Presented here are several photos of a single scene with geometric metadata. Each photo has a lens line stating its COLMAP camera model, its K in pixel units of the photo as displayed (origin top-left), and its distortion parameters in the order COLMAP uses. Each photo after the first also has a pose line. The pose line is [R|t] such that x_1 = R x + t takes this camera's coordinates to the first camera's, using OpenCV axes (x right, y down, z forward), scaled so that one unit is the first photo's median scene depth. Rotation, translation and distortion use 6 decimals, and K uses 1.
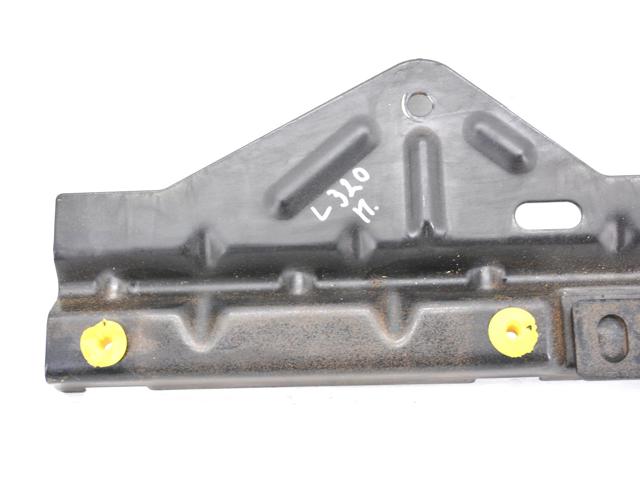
lens RADIAL K [[666.0, 0, 320.0], [0, 666.0, 240.7], [0, 0, 1]] dist [-0.019753, 0.000000]
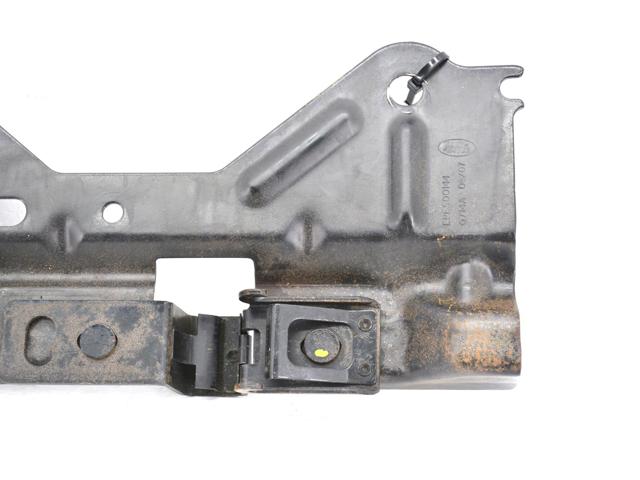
lens RADIAL K [[698.3, 0, 320.0], [0, 698.3, 239.2], [0, 0, 1]] dist [-0.031968, 0.000000]
pose [[0.999643, 0.026730, -0.000572, 0.822808], [-0.026720, 0.999560, 0.012871, -0.024658], [0.000916, -0.012851, 0.999917, -0.013904]]
